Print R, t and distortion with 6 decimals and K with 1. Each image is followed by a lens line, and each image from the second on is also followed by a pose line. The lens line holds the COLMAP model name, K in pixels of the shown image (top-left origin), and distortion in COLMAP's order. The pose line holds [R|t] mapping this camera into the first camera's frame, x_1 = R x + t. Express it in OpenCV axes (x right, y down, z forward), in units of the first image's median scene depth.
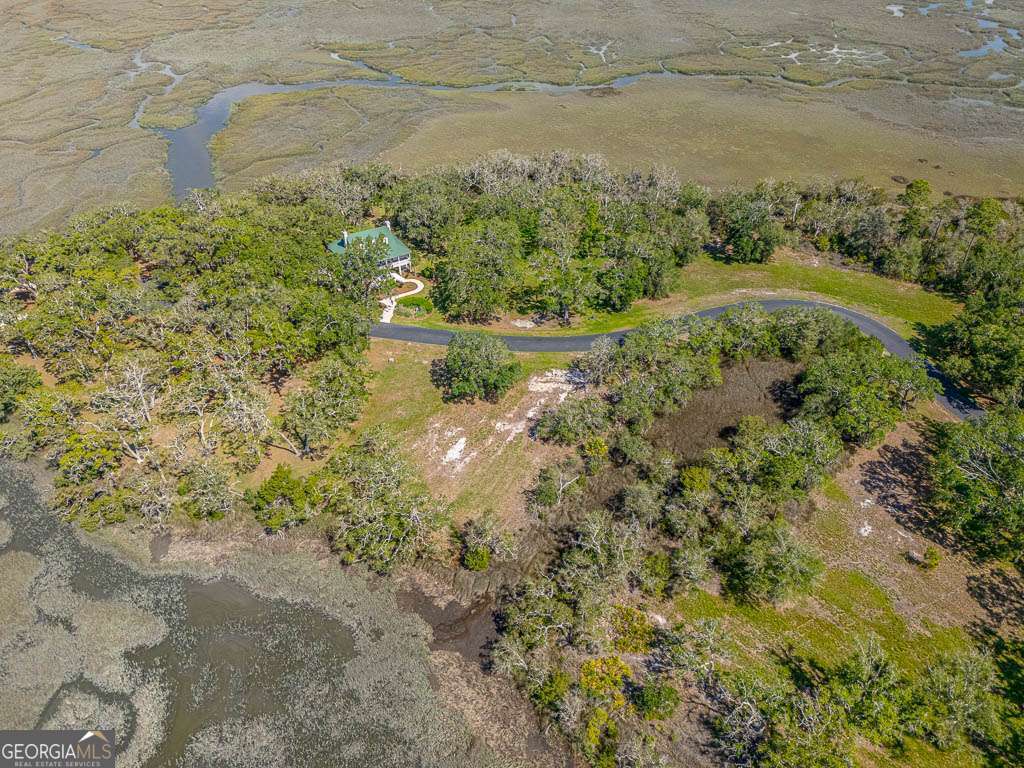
lens RADIAL K [[771.0, 0, 506.2], [0, 771.0, 377.0], [0, 0, 1]] dist [0.072096, -0.104597]
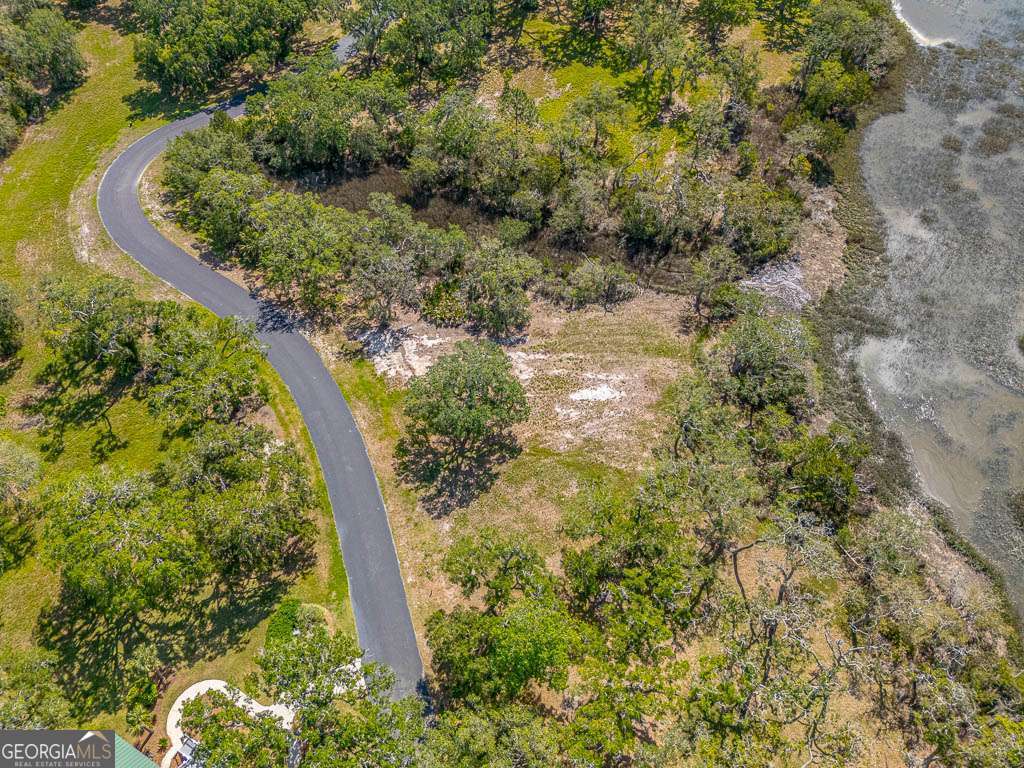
lens RADIAL K [[771.0, 0, 510.6], [0, 771.0, 383.0], [0, 0, 1]] dist [0.072096, -0.104597]
pose [[-0.502081, -0.670122, 0.546673, -0.416409], [0.520810, 0.270353, 0.809732, -0.549981], [-0.690414, 0.691264, 0.213267, 0.845520]]
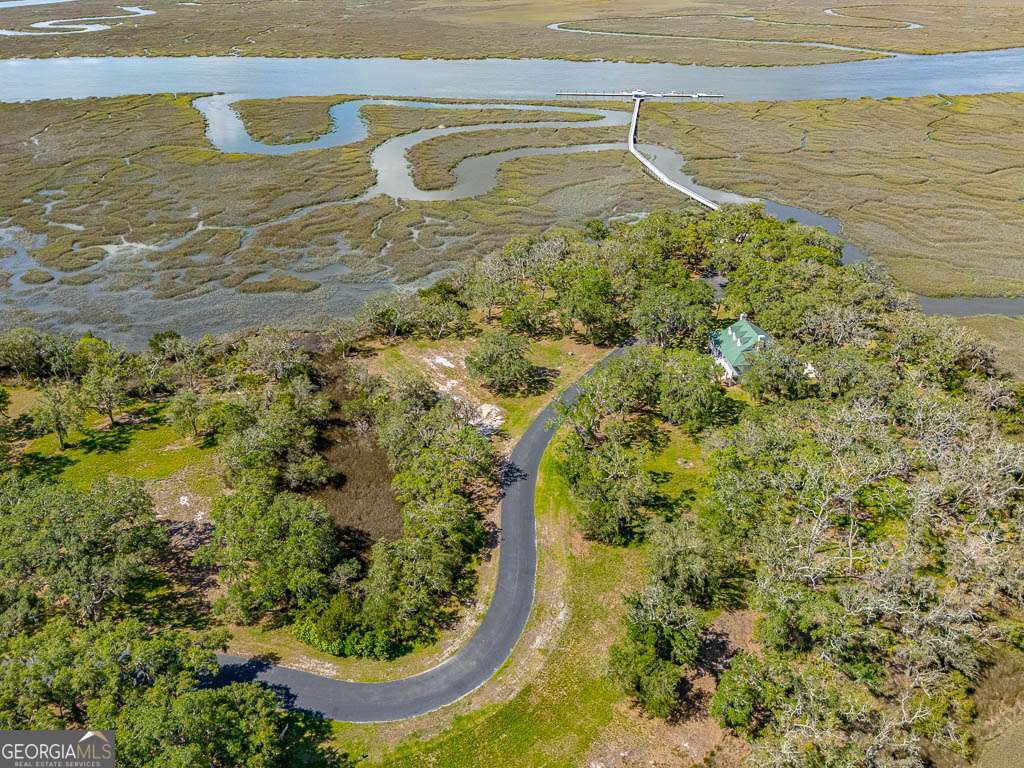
lens RADIAL K [[771.0, 0, 506.7], [0, 771.0, 386.2], [0, 0, 1]] dist [0.072096, -0.104597]
pose [[-0.407745, 0.485760, -0.773163, 0.918471], [-0.522276, 0.570485, 0.633857, -0.764363], [0.748980, 0.662257, 0.021089, 1.032221]]
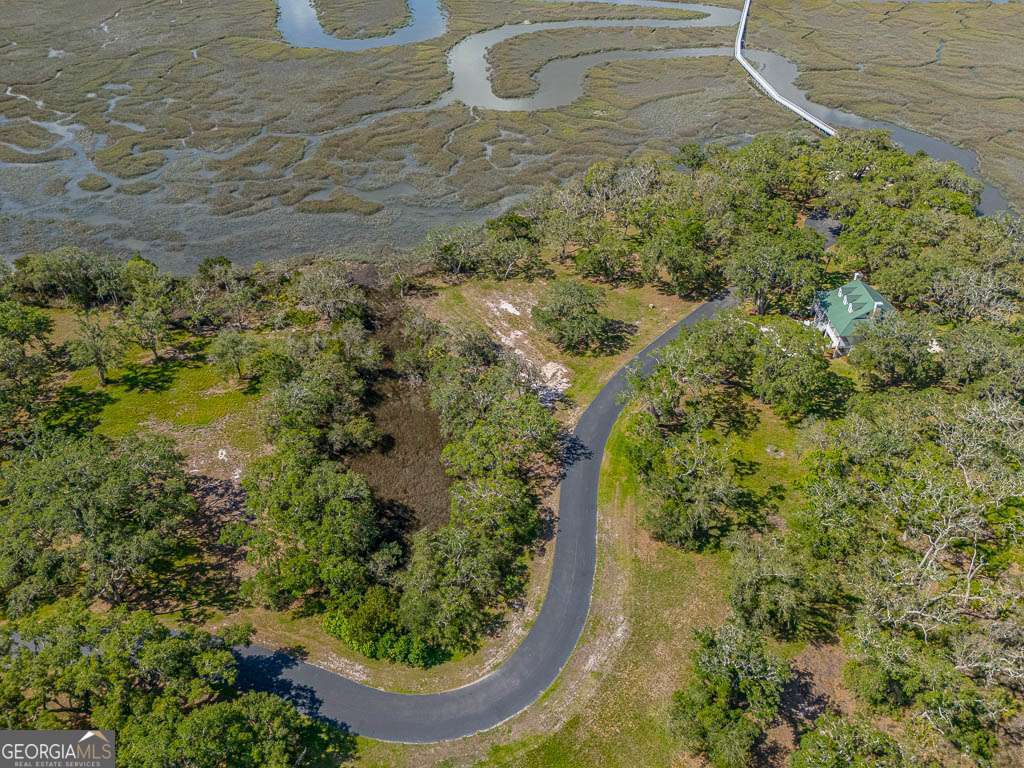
lens RADIAL K [[771.0, 0, 505.9], [0, 771.0, 386.0], [0, 0, 1]] dist [0.072096, -0.104597]
pose [[-0.505423, 0.547182, -0.667188, 0.791966], [-0.491032, 0.453419, 0.743841, -0.729203], [0.709532, 0.703565, 0.039515, 0.987333]]
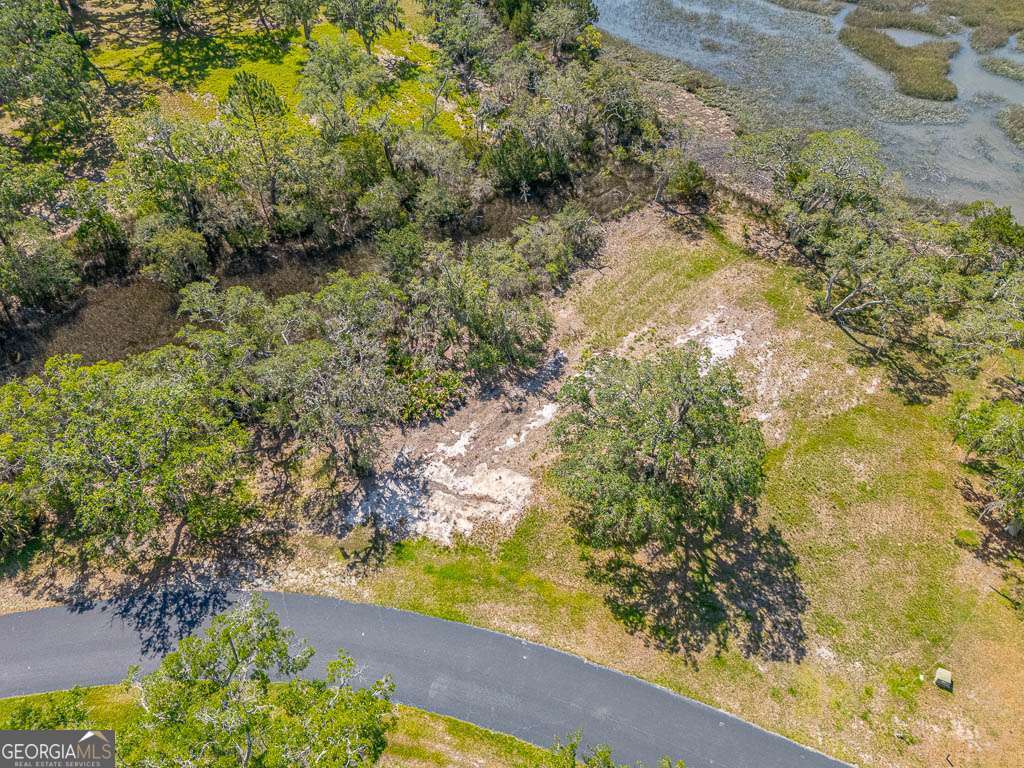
lens RADIAL K [[771.0, 0, 506.2], [0, 771.0, 377.6], [0, 0, 1]] dist [0.072096, -0.104597]
pose [[-0.975295, -0.140254, 0.170671, -0.018568], [0.149729, 0.148351, 0.977534, -0.401474], [-0.162423, 0.978939, -0.123686, 1.049605]]
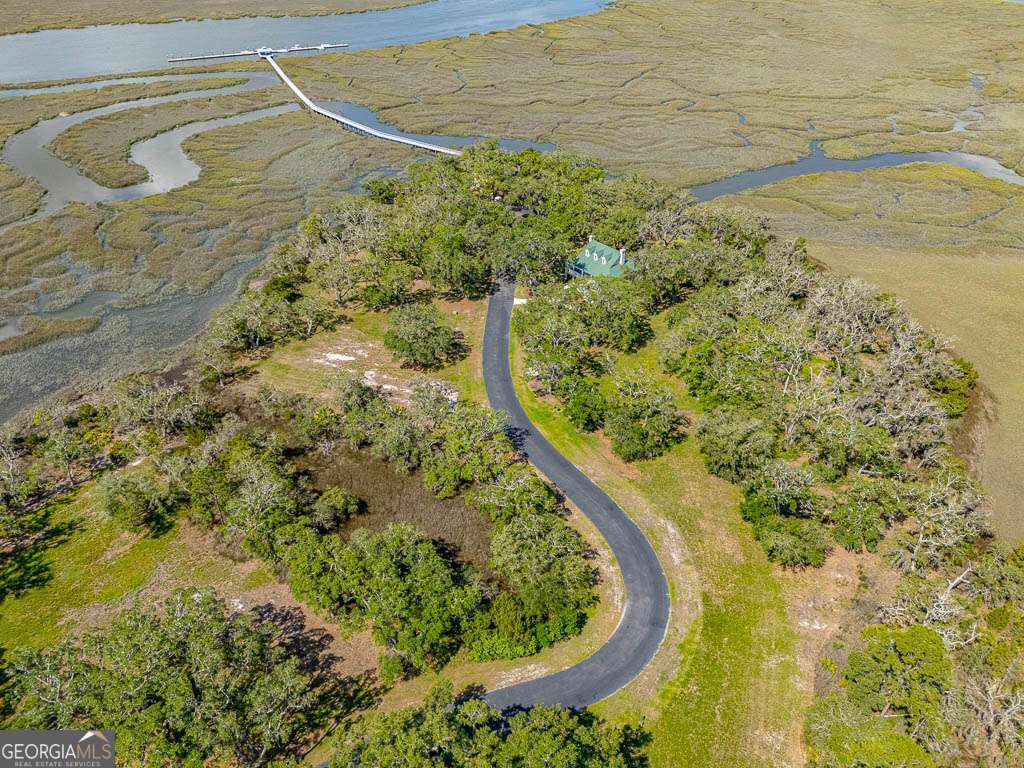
lens RADIAL K [[771.0, 0, 510.0], [0, 771.0, 386.2], [0, 0, 1]] dist [0.072096, -0.104597]
pose [[0.164936, 0.565434, -0.808134, 0.967864], [-0.577872, 0.719394, 0.385403, -0.487725], [0.799287, 0.403432, 0.445402, 0.651287]]
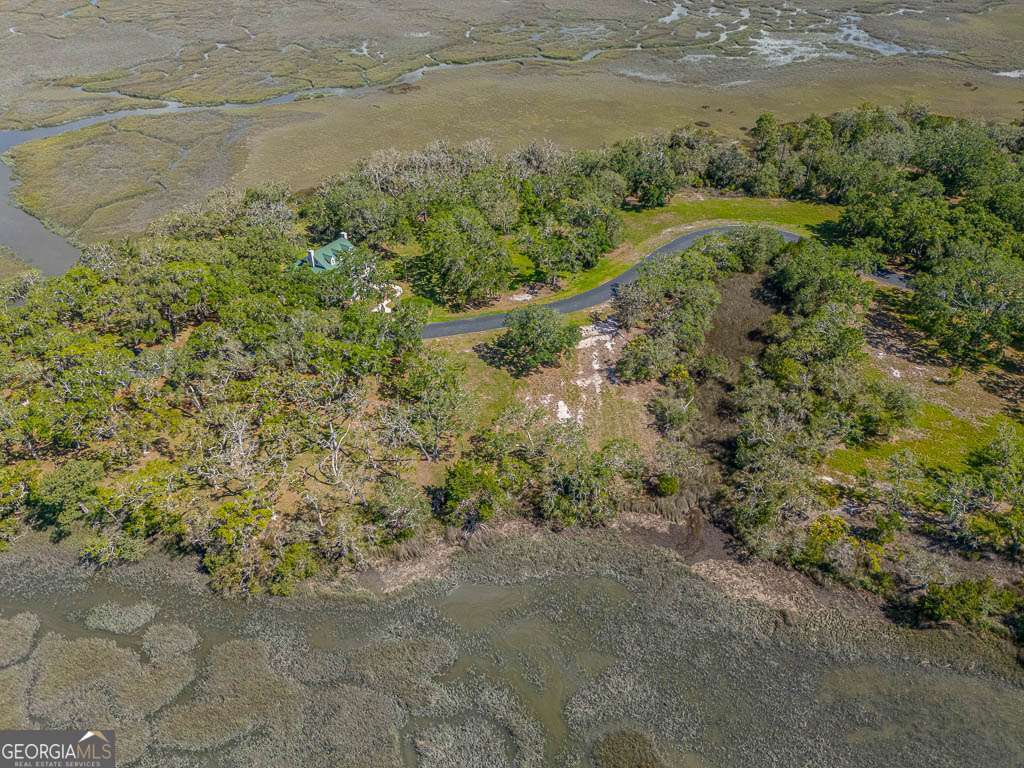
lens RADIAL K [[771.0, 0, 504.8], [0, 771.0, 380.9], [0, 0, 1]] dist [0.072096, -0.104597]
pose [[0.894078, -0.262578, 0.362874, -0.487306], [0.263524, 0.963464, 0.047876, -0.018302], [-0.362187, 0.052821, 0.930608, 0.037189]]
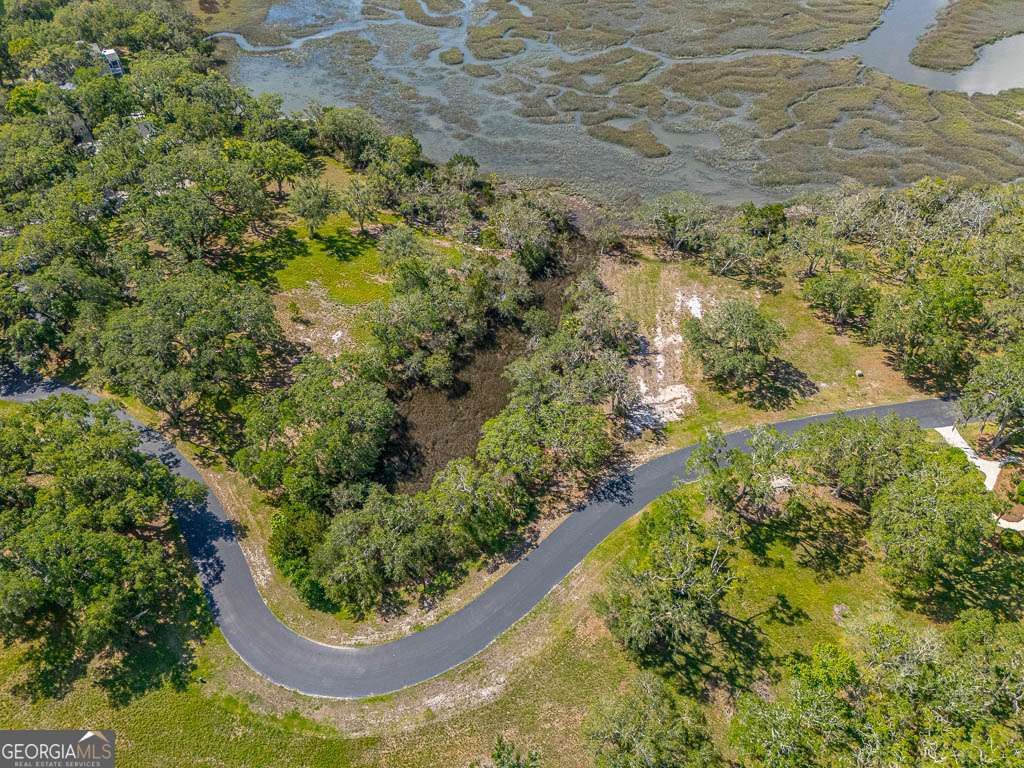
lens RADIAL K [[771.0, 0, 504.2], [0, 771.0, 382.4], [0, 0, 1]] dist [0.072096, -0.104597]
pose [[-0.924273, 0.283368, -0.255776, 0.460692], [-0.198780, 0.214749, 0.956227, -0.816320], [0.325892, 0.934658, -0.142159, 1.108779]]
